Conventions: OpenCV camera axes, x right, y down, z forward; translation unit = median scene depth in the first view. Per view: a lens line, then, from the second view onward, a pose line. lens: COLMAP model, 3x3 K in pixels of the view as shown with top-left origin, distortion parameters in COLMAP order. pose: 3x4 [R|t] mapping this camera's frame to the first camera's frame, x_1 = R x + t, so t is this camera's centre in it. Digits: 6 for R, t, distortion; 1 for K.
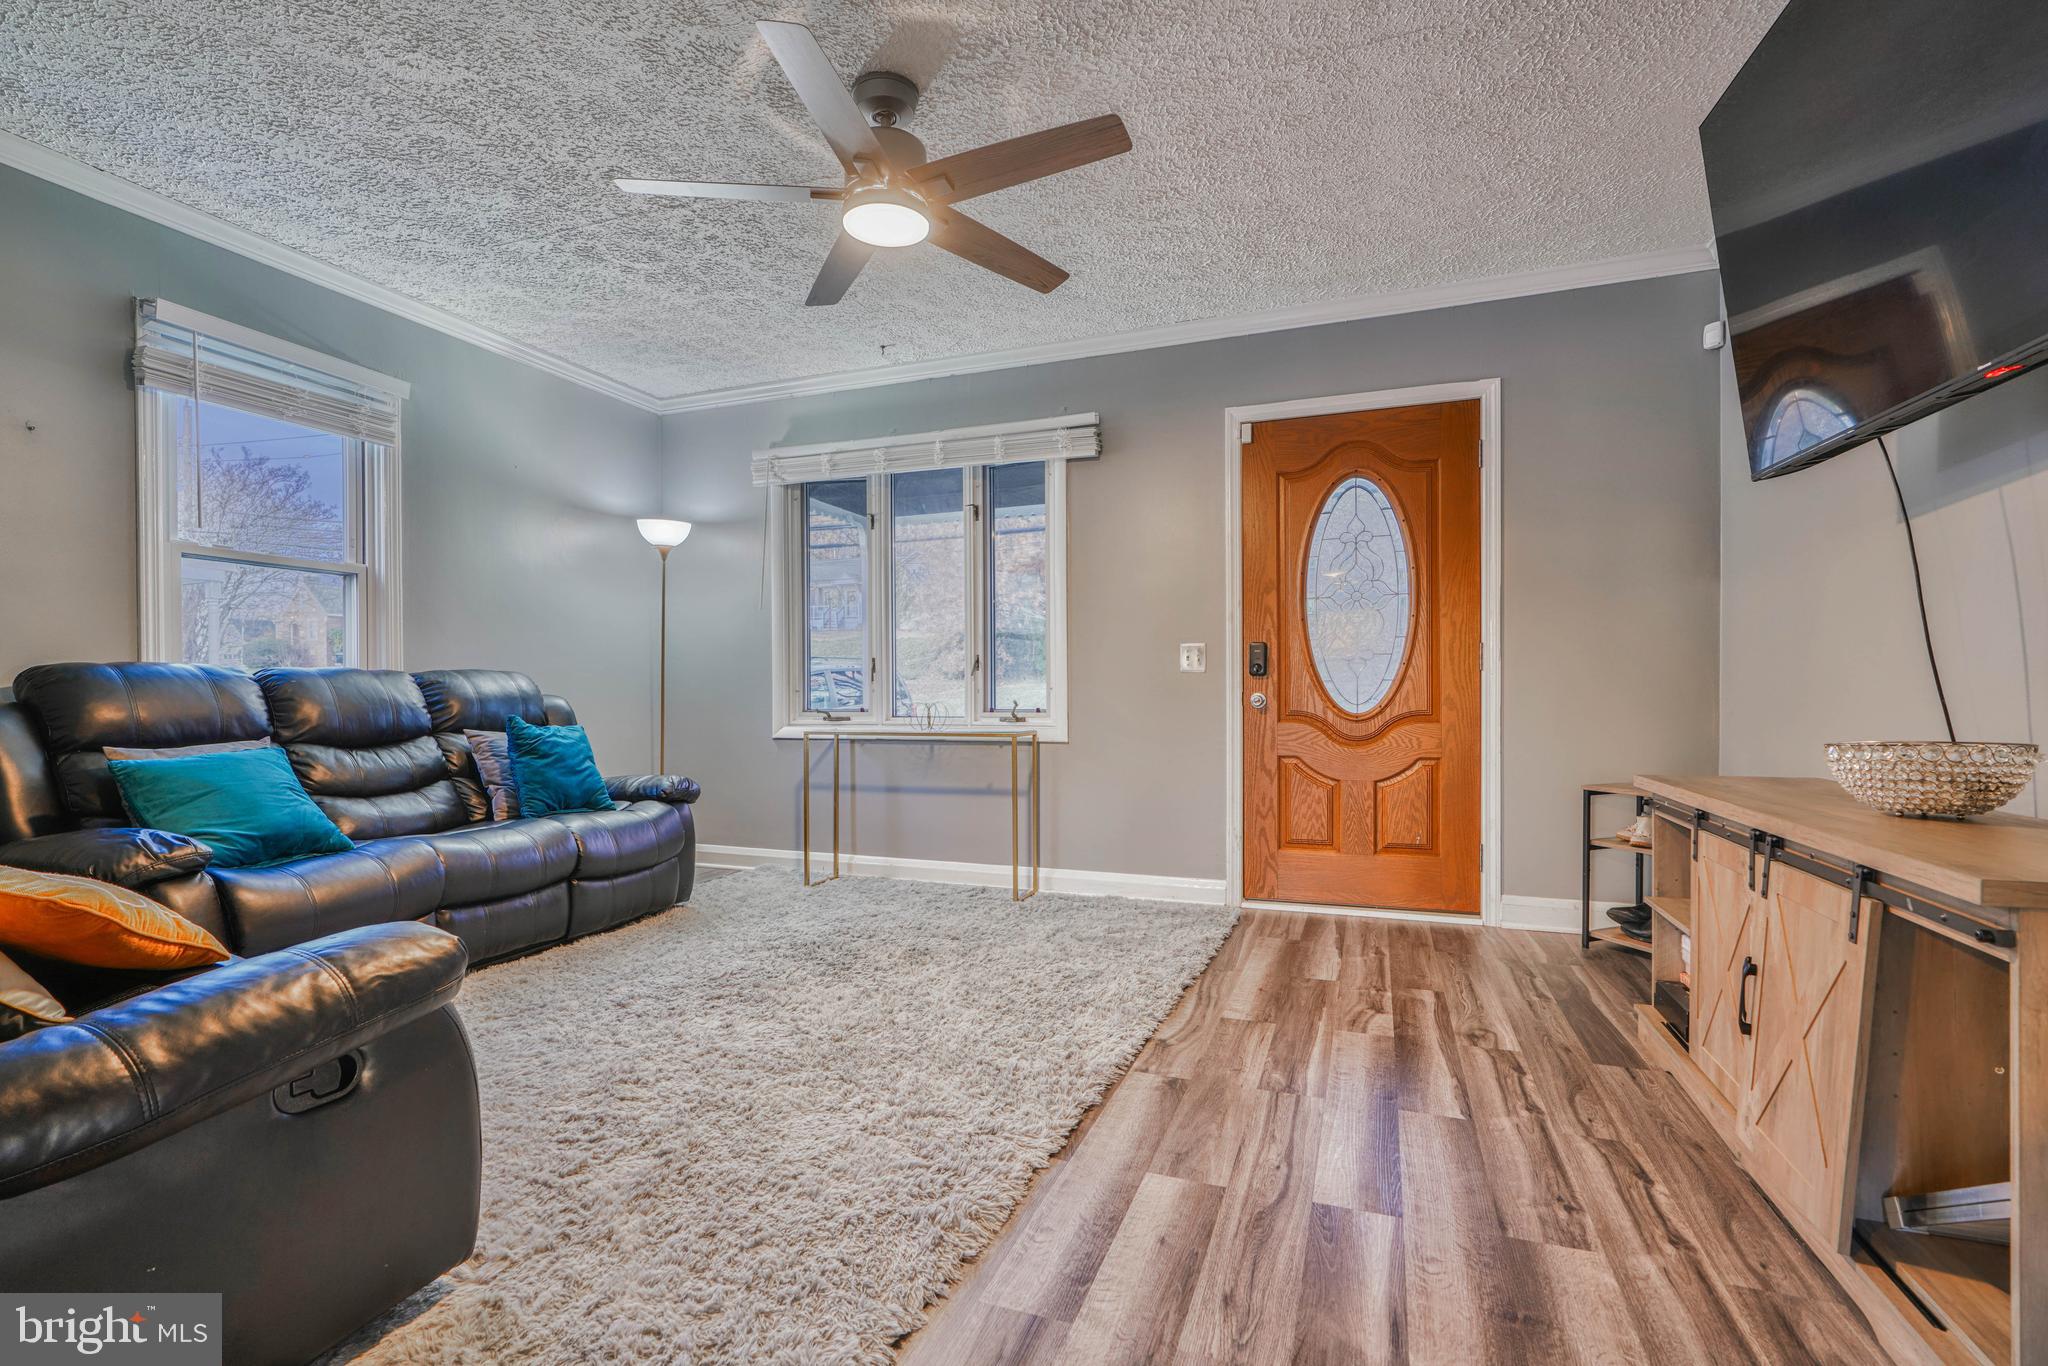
lens RADIAL K [[927.2, 0, 1028.6], [0, 927.2, 714.7], [0, 0, 1]] dist [0.000081, 0.000177]
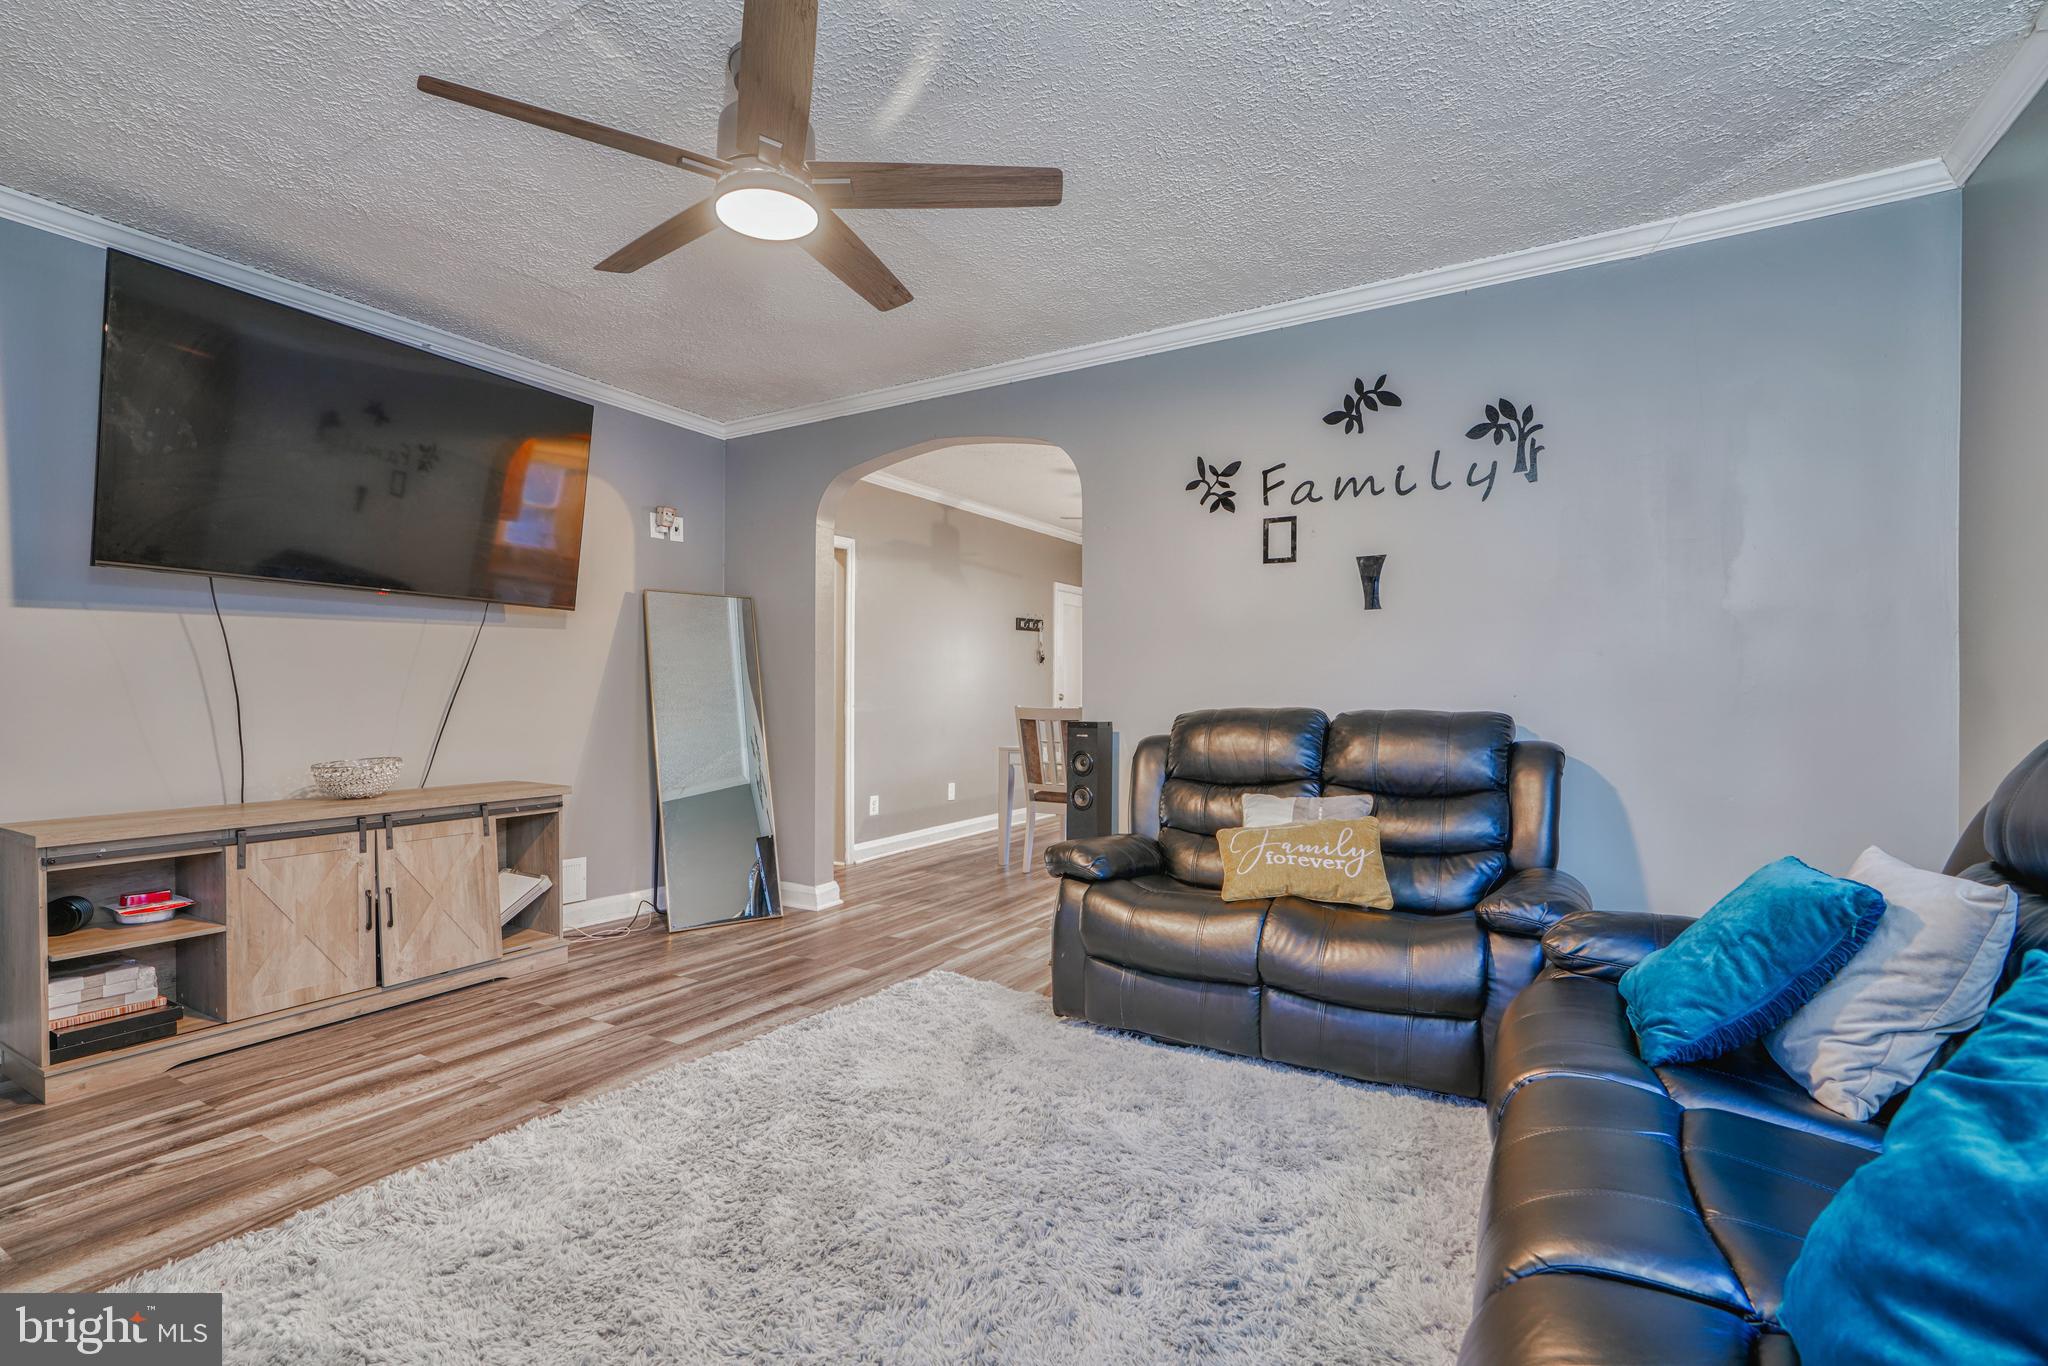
lens RADIAL K [[923.0, 0, 1024.0], [0, 923.0, 683.0], [0, 0, 1]] dist [0.000070, 0.001134]
pose [[-0.987674, 0.009799, 0.156217, -0.595594], [0.009904, 0.999951, -0.000109, -0.097709], [-0.156210, 0.001440, -0.987723, 2.085380]]
